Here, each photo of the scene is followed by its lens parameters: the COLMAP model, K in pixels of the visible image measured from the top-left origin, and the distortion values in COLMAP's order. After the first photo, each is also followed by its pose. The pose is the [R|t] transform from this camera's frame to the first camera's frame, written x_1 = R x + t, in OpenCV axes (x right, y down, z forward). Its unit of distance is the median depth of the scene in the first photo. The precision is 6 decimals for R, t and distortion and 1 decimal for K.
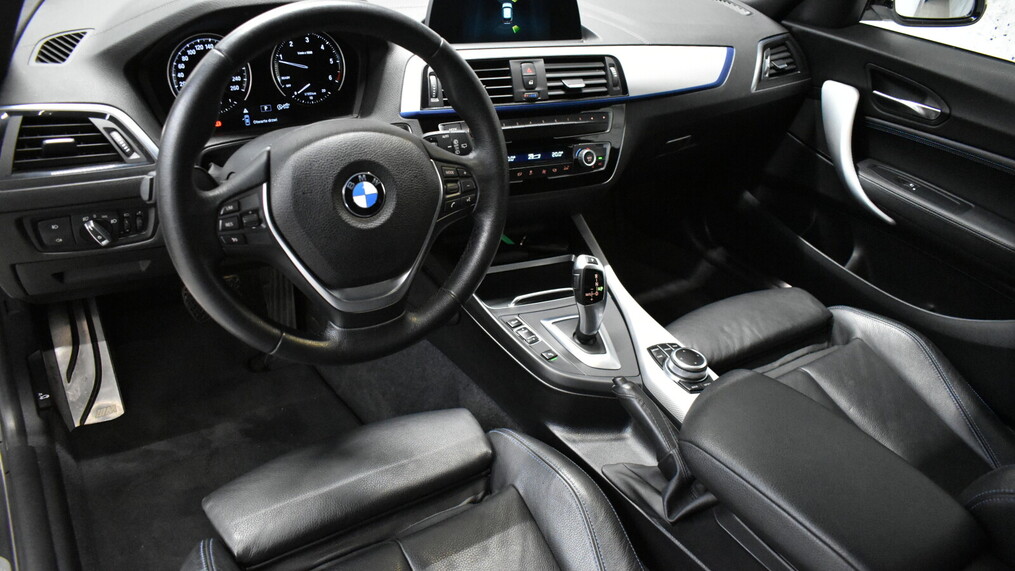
lens RADIAL K [[773.5, 0, 507.5], [0, 773.5, 285.5], [0, 0, 1]] dist [-0.020816, 0.008504]
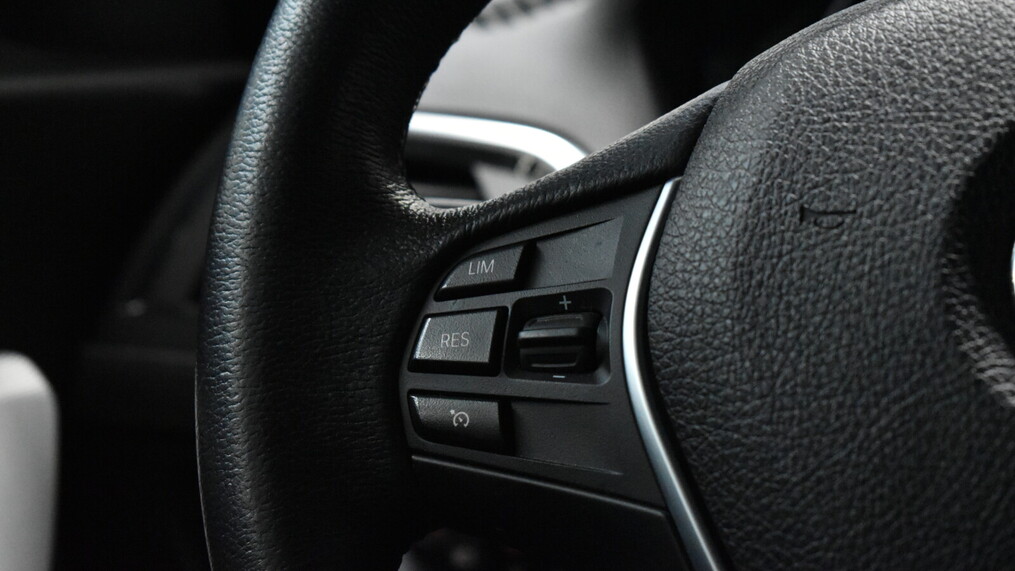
lens RADIAL K [[2317.0, 0, 507.5], [0, 2317.0, 285.5], [0, 0, 1]] dist [-0.022963, -0.008488]
pose [[0.659708, -0.022813, -0.751175, 0.070629], [-0.333458, 0.886871, -0.319789, 0.065165], [0.673492, 0.461453, 0.577469, 0.428840]]
